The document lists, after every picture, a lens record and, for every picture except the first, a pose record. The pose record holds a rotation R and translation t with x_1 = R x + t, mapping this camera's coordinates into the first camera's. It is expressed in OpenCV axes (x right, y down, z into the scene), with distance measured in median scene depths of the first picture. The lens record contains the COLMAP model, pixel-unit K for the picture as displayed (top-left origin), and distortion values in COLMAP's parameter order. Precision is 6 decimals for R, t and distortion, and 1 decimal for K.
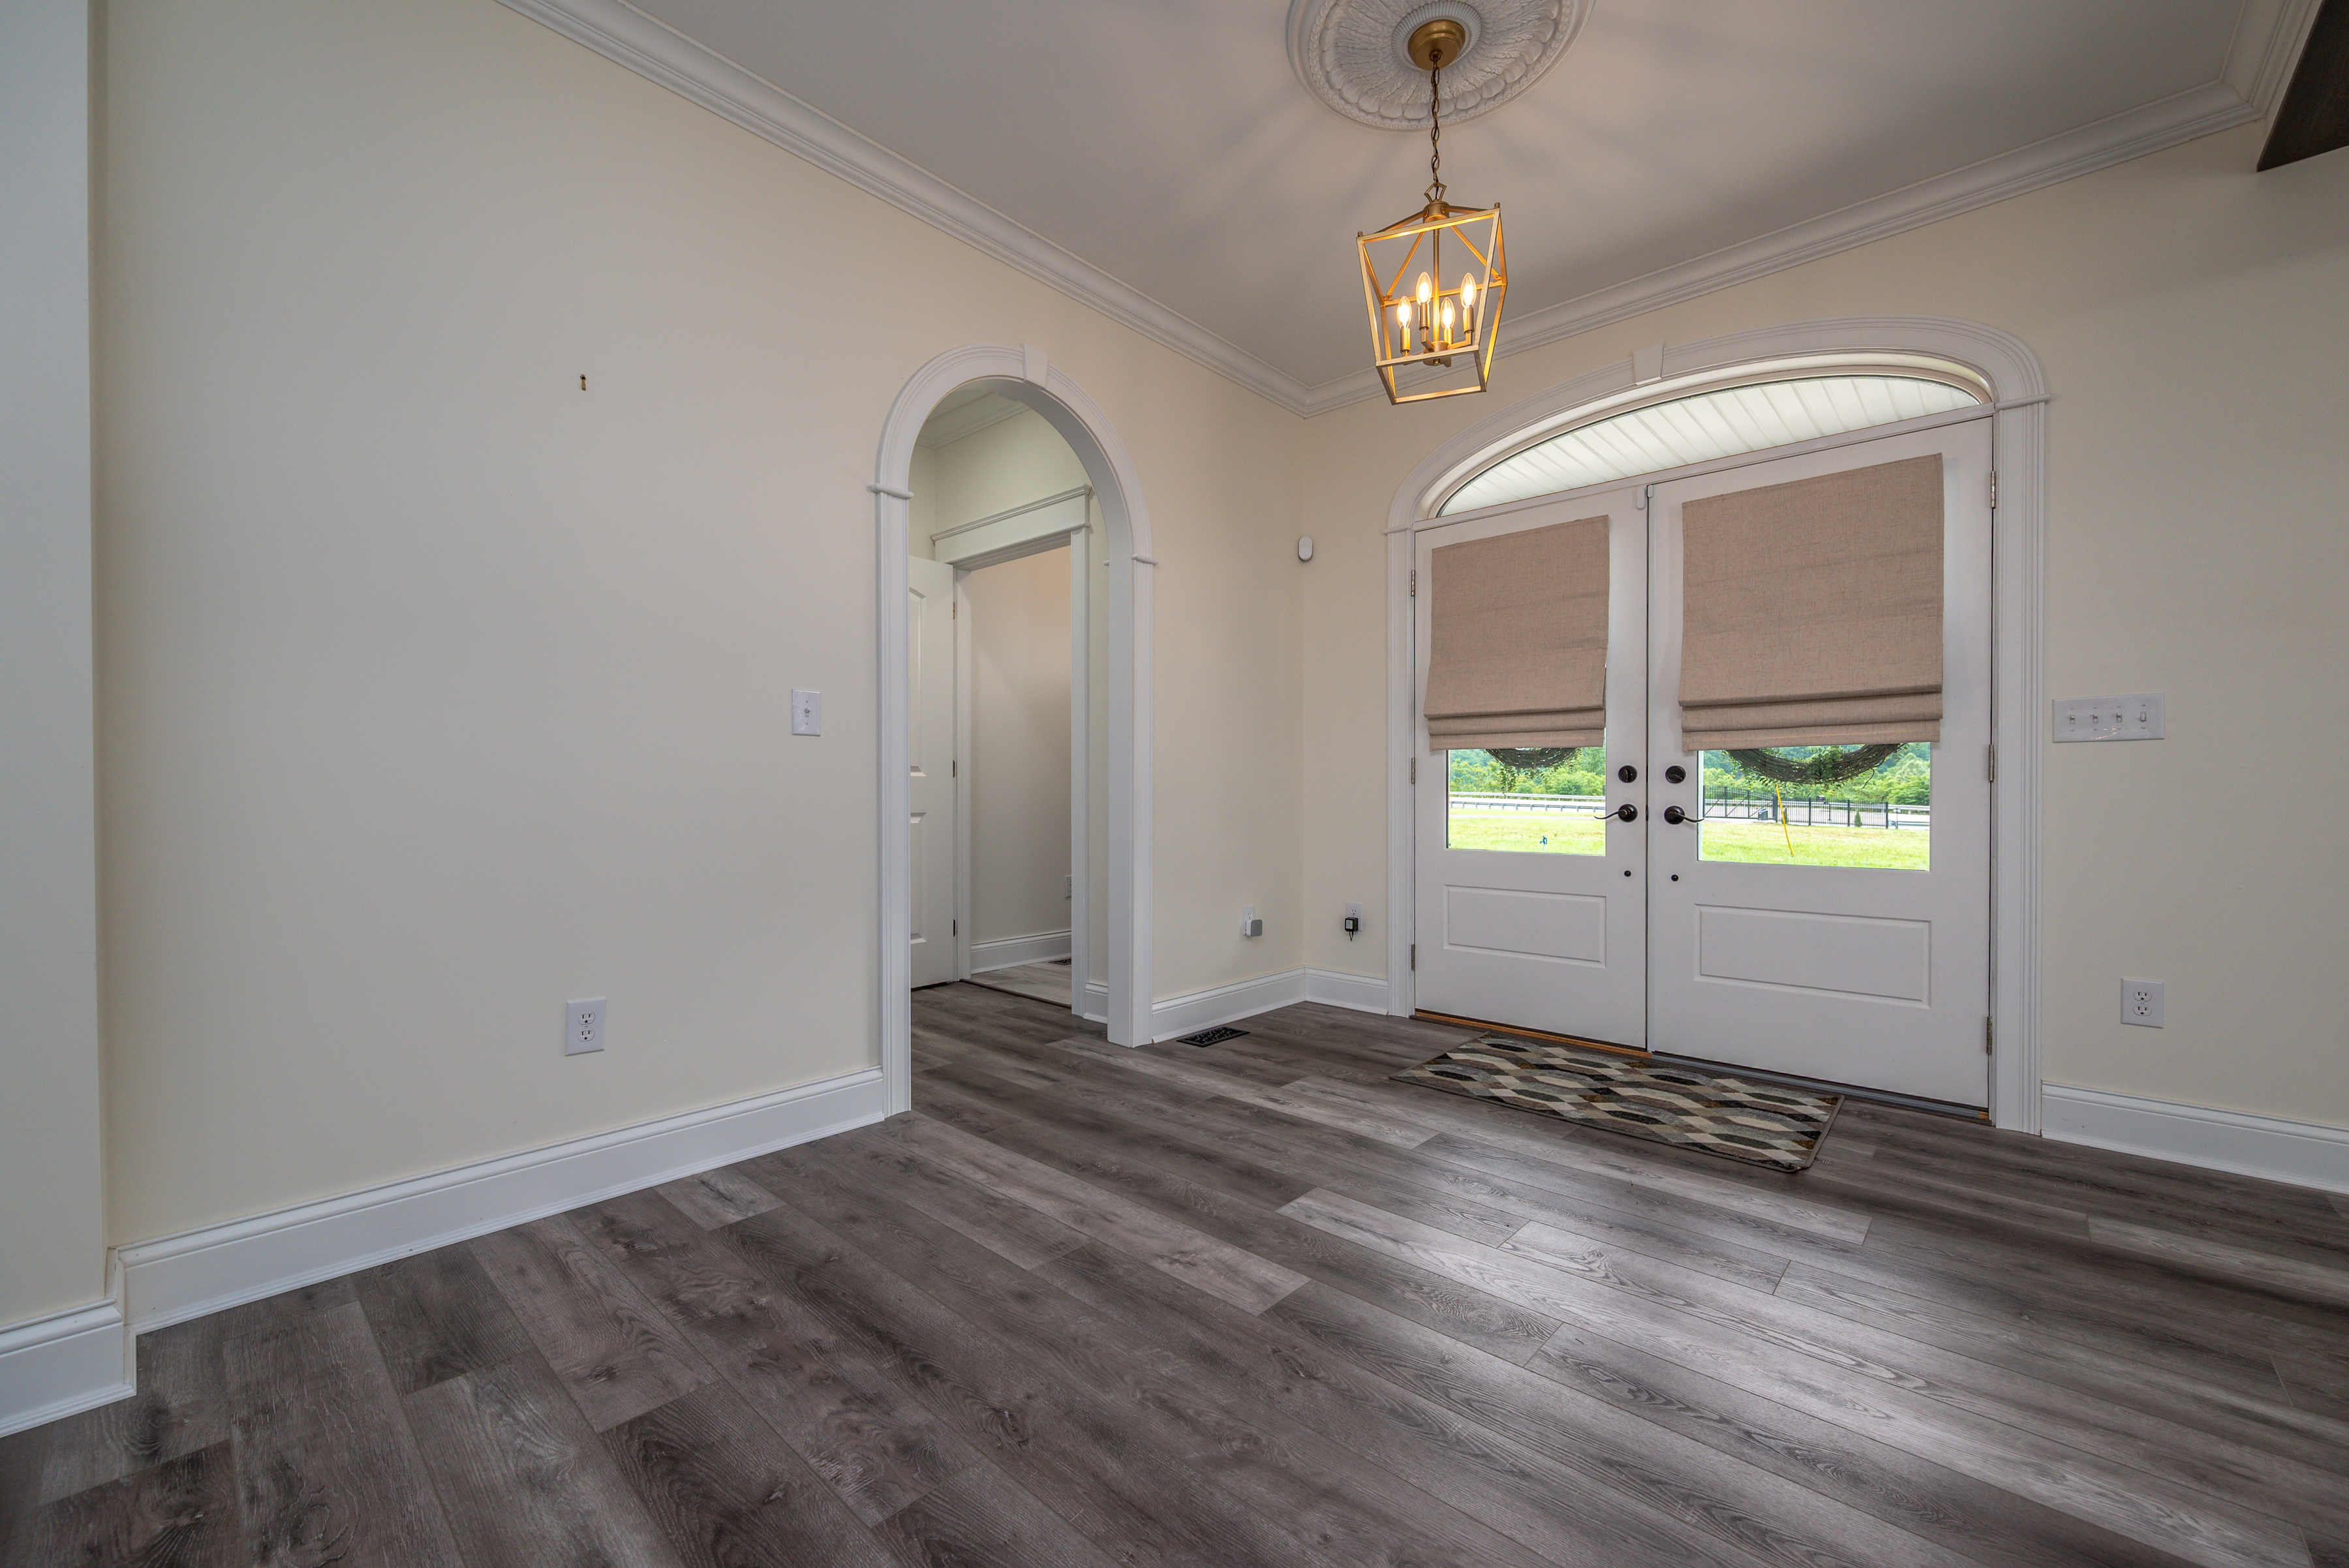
lens RADIAL K [[926.1, 0, 1188.7], [0, 926.1, 801.2], [0, 0, 1]] dist [-0.000889, 0.000033]
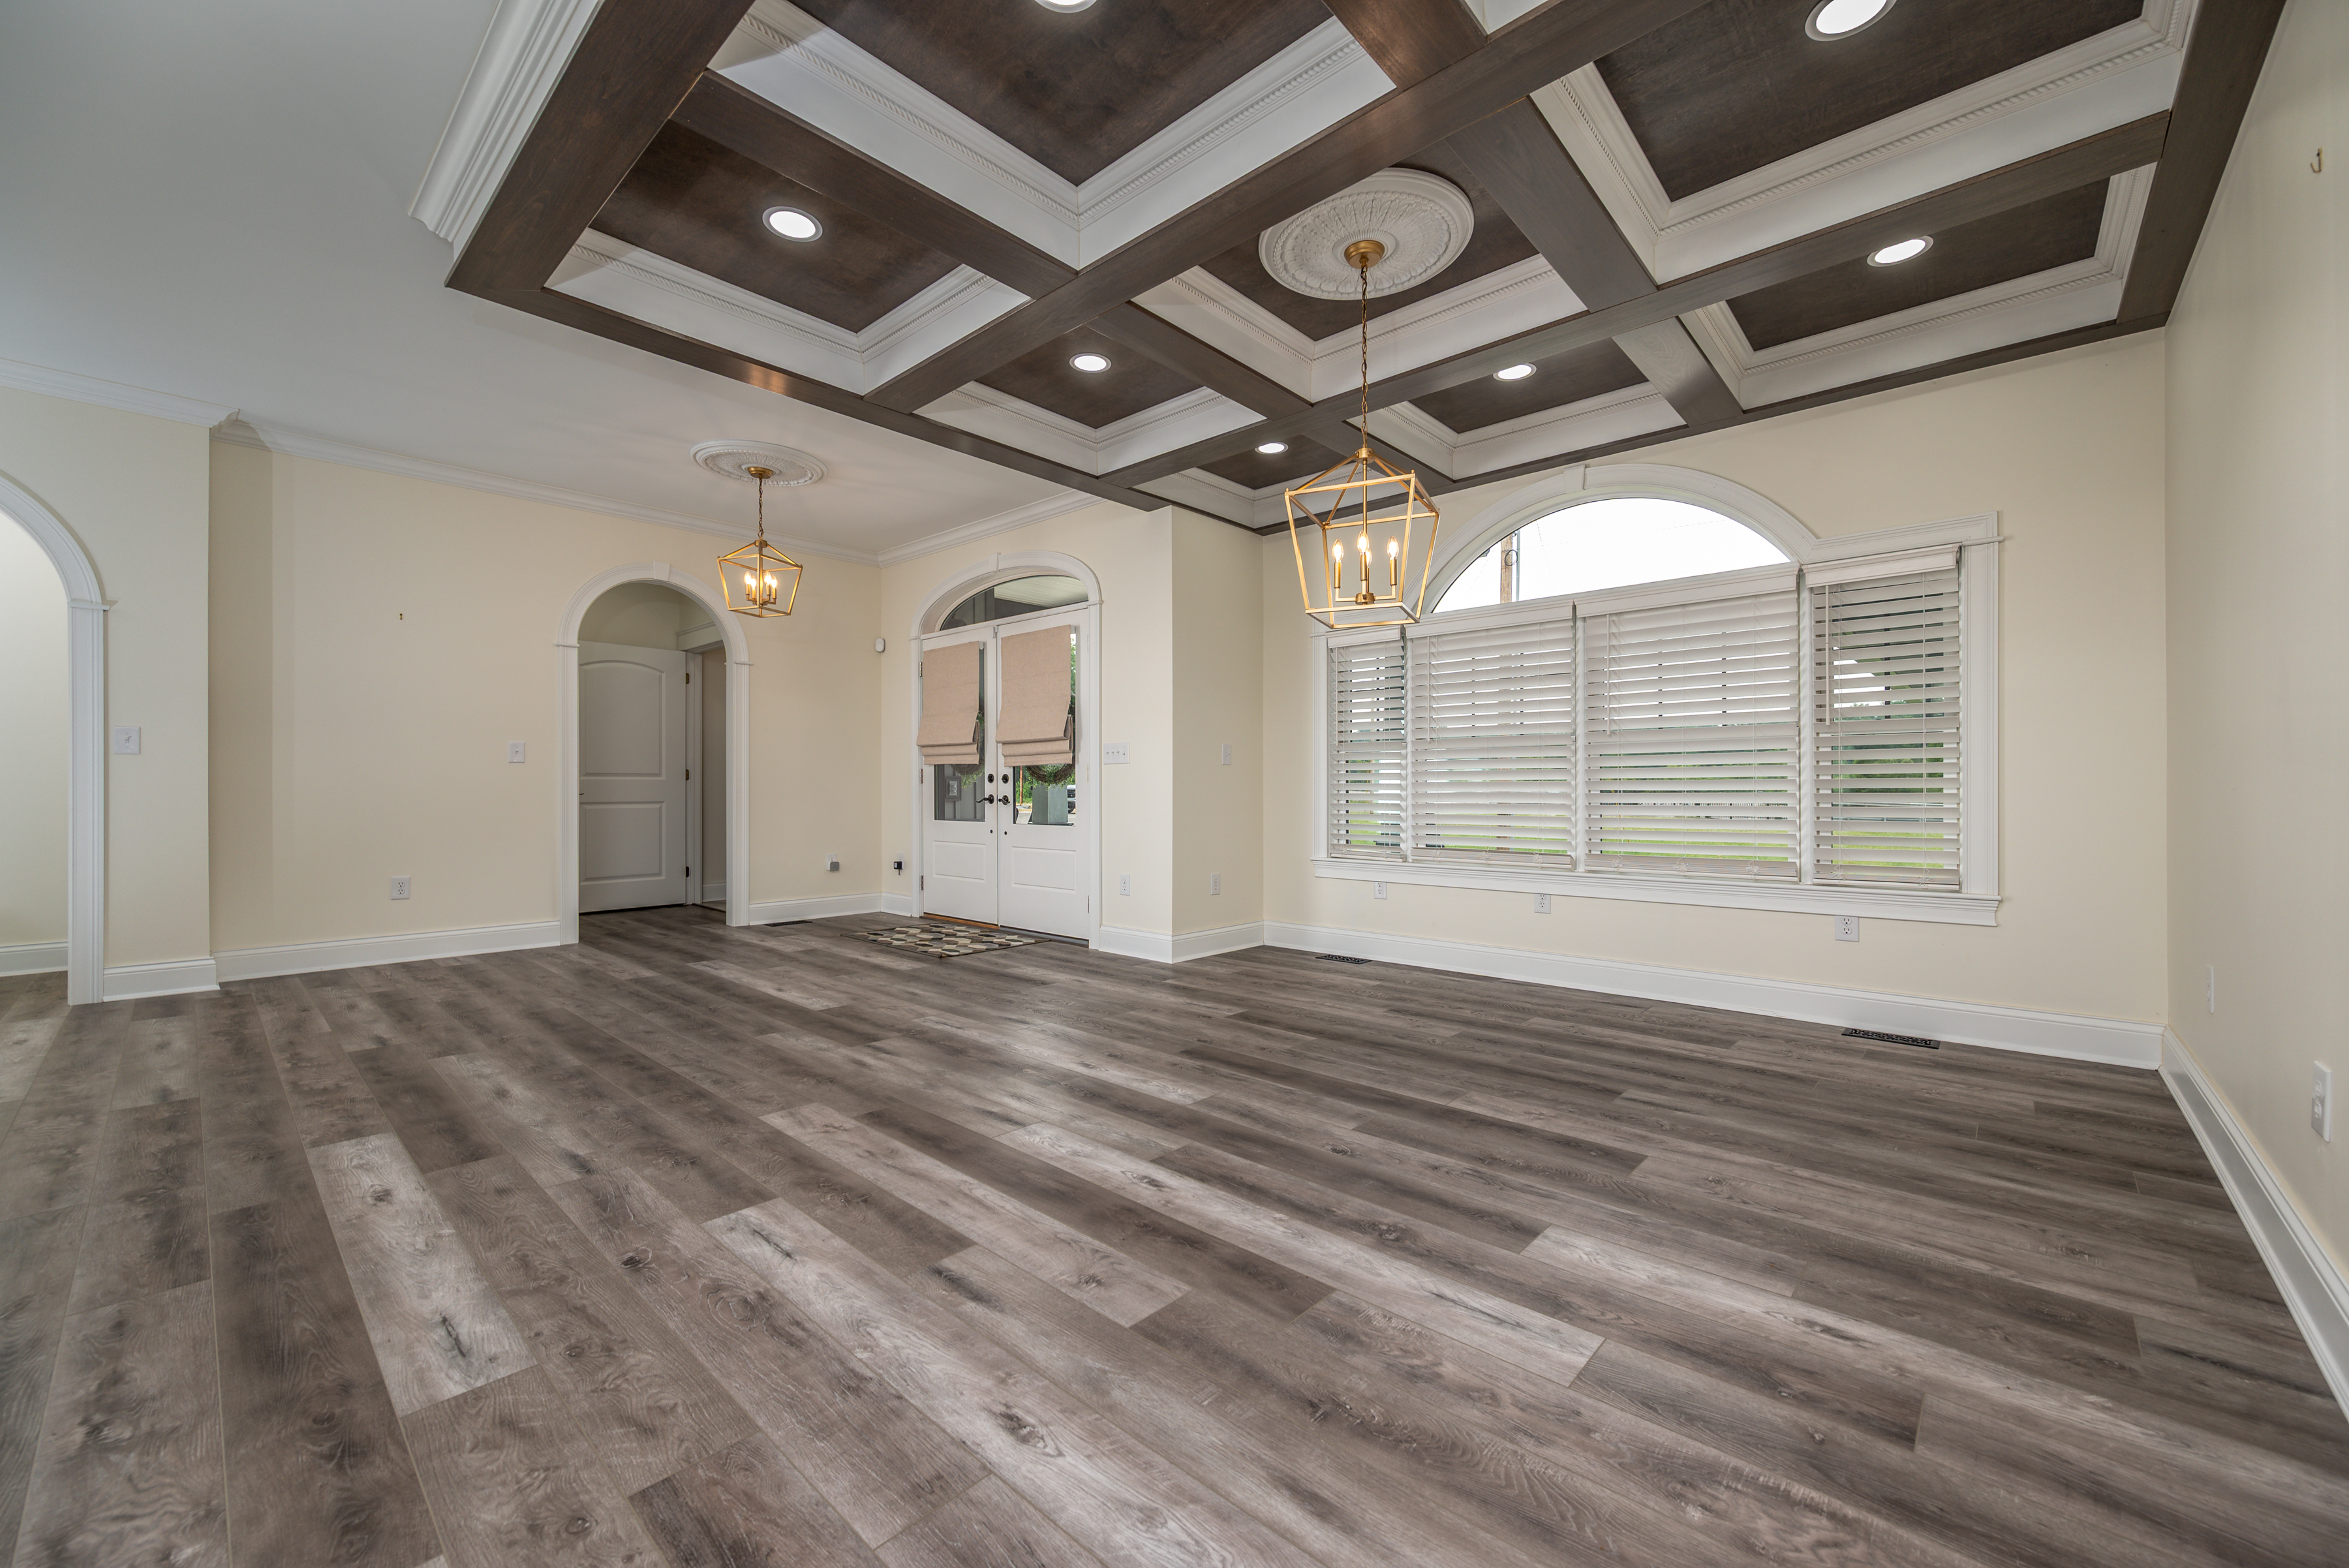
lens RADIAL K [[909.5, 0, 1166.3], [0, 909.5, 775.0], [0, 0, 1]] dist [0.009111, -0.000270]
pose [[0.999854, -0.003344, -0.016785, 0.939708], [0.002934, 0.999698, -0.024415, 0.011188], [0.016862, 0.024362, 0.999561, -0.918793]]
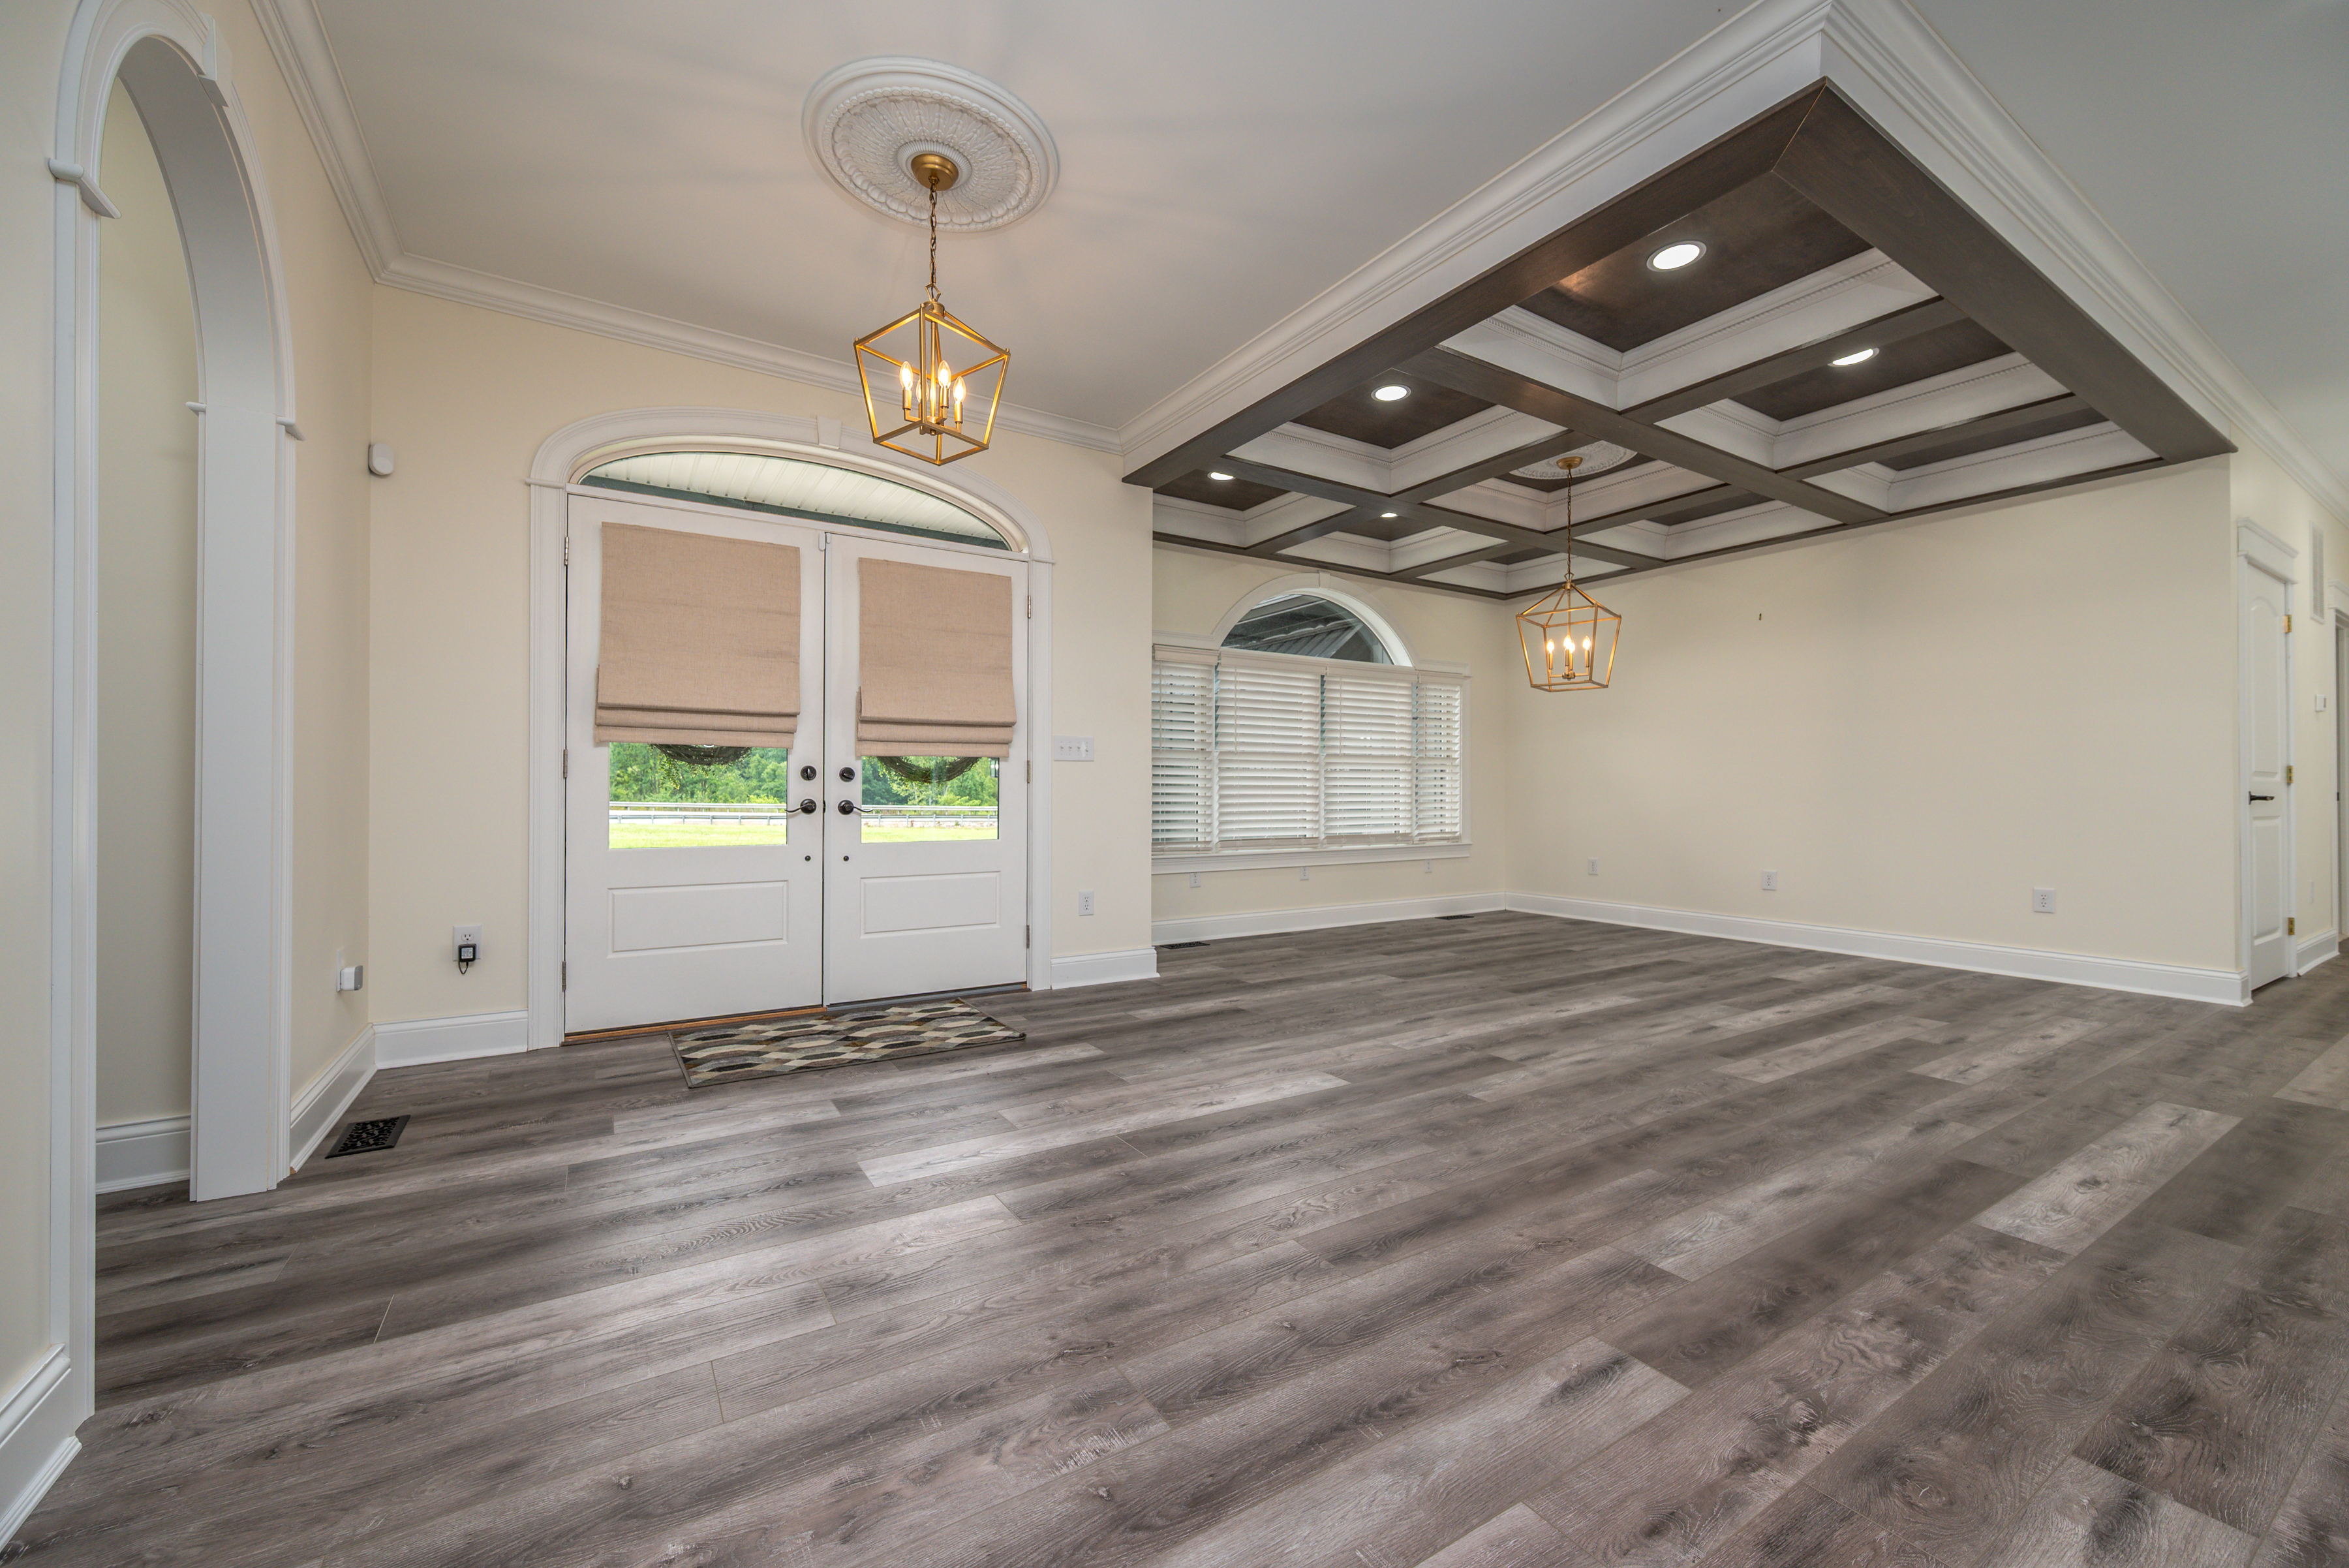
lens RADIAL K [[914.1, 0, 1174.3], [0, 914.1, 790.5], [0, 0, 1]] dist [-0.000810, 0.000742]
pose [[0.275631, 0.000719, 0.961263, -0.552340], [0.005358, 0.999983, -0.002284, -0.002438], [-0.961249, 0.005780, 0.275622, 0.260906]]
